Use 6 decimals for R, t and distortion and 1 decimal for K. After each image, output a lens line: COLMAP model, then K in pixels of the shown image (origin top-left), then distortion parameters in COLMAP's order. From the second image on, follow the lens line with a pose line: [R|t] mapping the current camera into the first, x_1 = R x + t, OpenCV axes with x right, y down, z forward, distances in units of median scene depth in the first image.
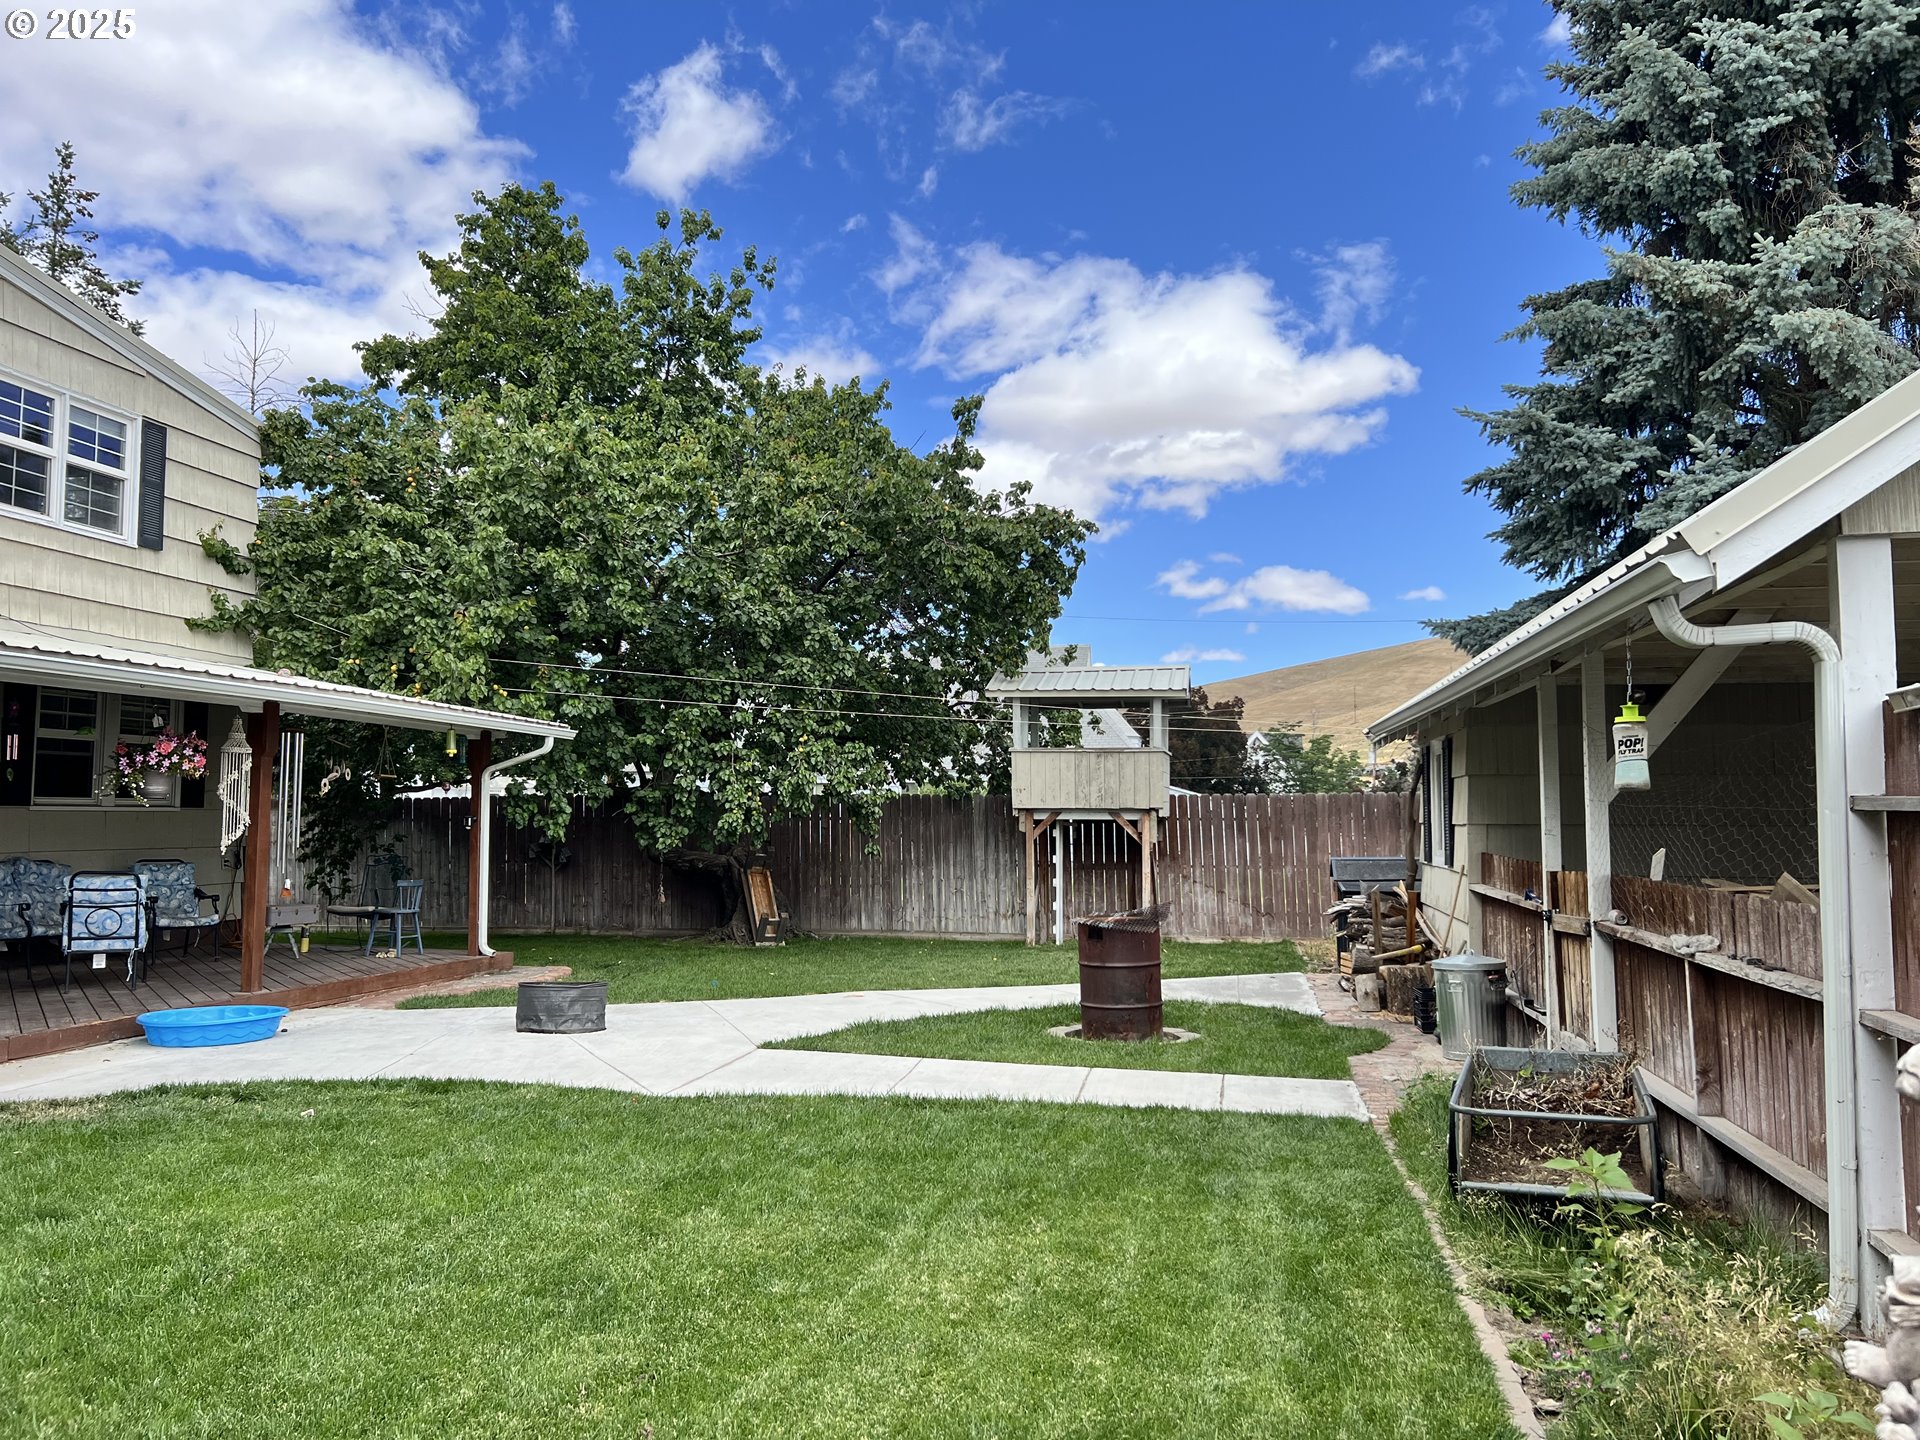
lens RADIAL K [[1452.4, 0, 954.2], [0, 1452.4, 704.8], [0, 0, 1]] dist [0.088804, -0.085018]
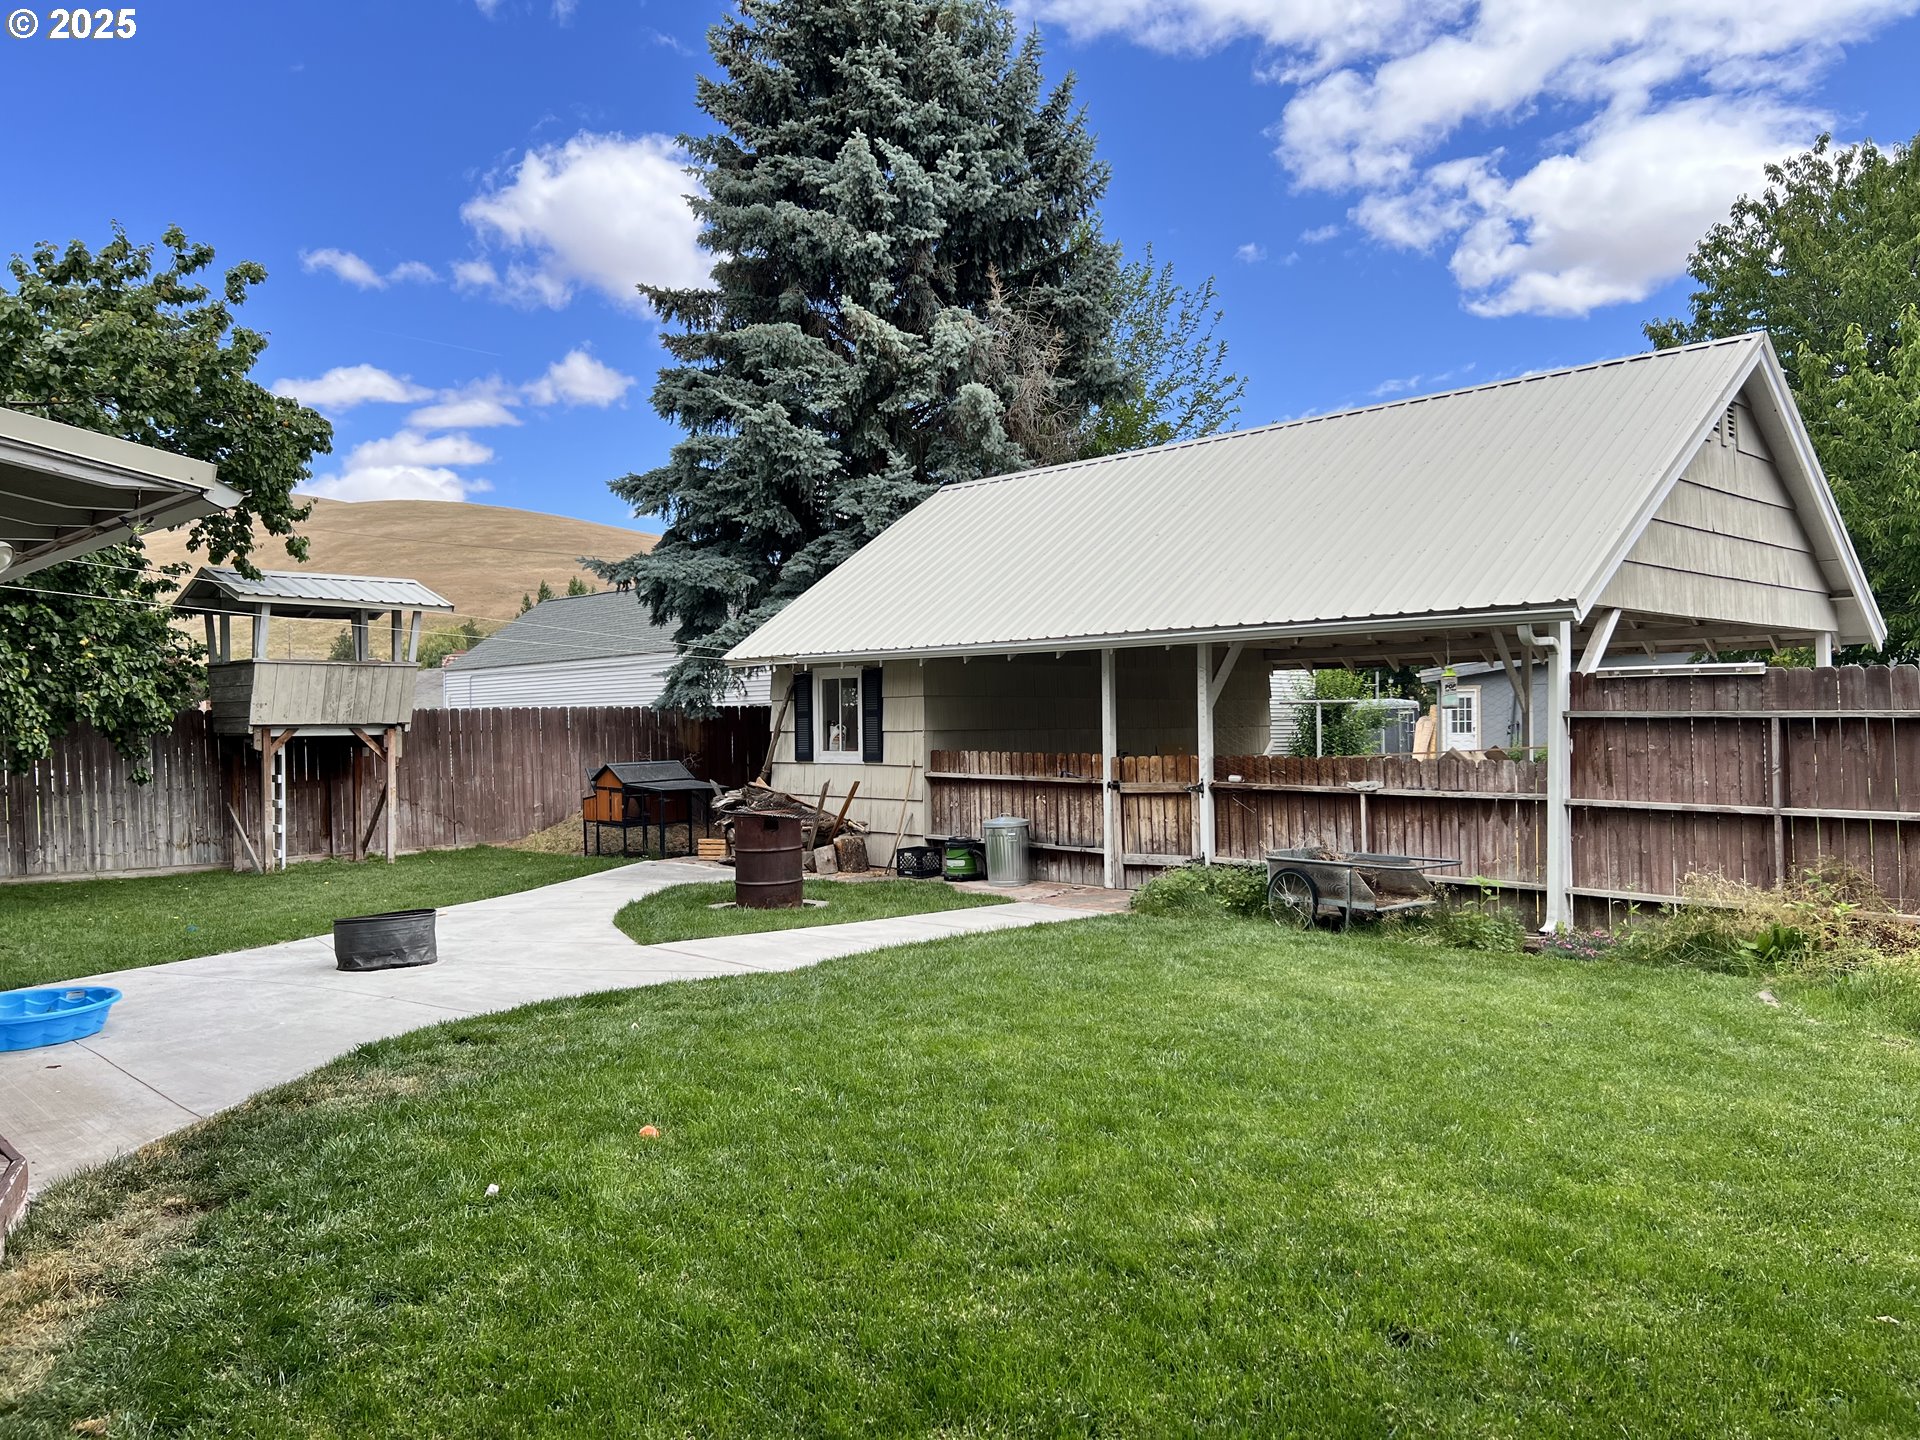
lens RADIAL K [[1452.4, 0, 957.5], [0, 1452.4, 721.7], [0, 0, 1]] dist [0.088804, -0.085018]
pose [[0.585532, -0.007737, 0.810612, -0.531077], [-0.049693, 0.997731, 0.045418, 0.006011], [-0.809125, -0.066876, 0.583819, 0.118637]]
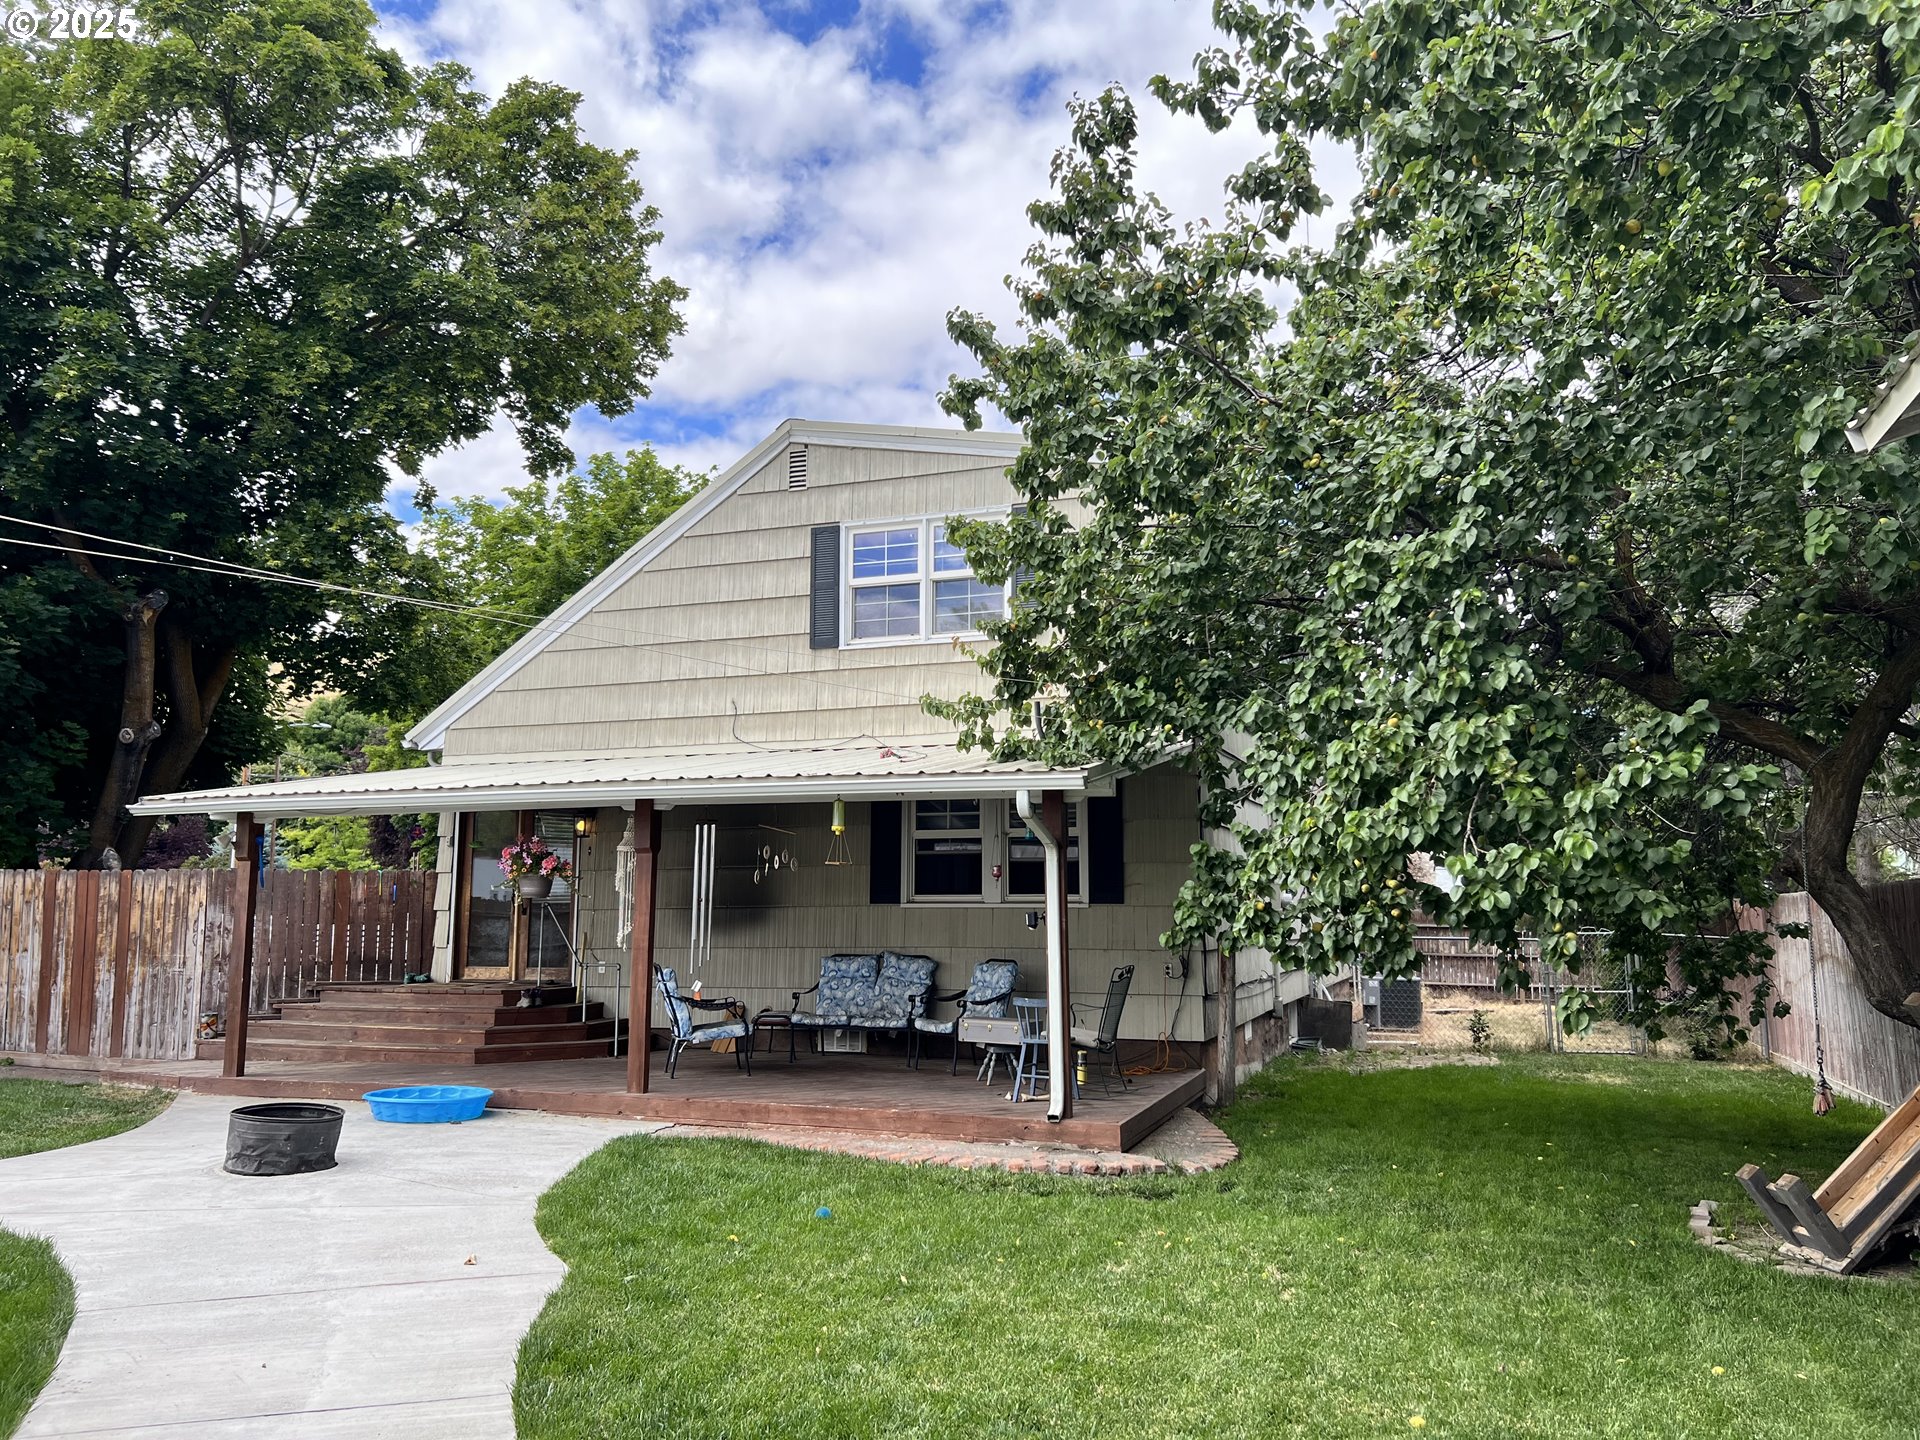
lens RADIAL K [[1452.4, 0, 961.8], [0, 1452.4, 722.9], [0, 0, 1]] dist [0.088804, -0.085018]
pose [[-0.155852, -0.137447, -0.978171, 0.354935], [0.074061, 0.985858, -0.150327, 0.083949], [0.985000, -0.095873, -0.143469, 1.005758]]
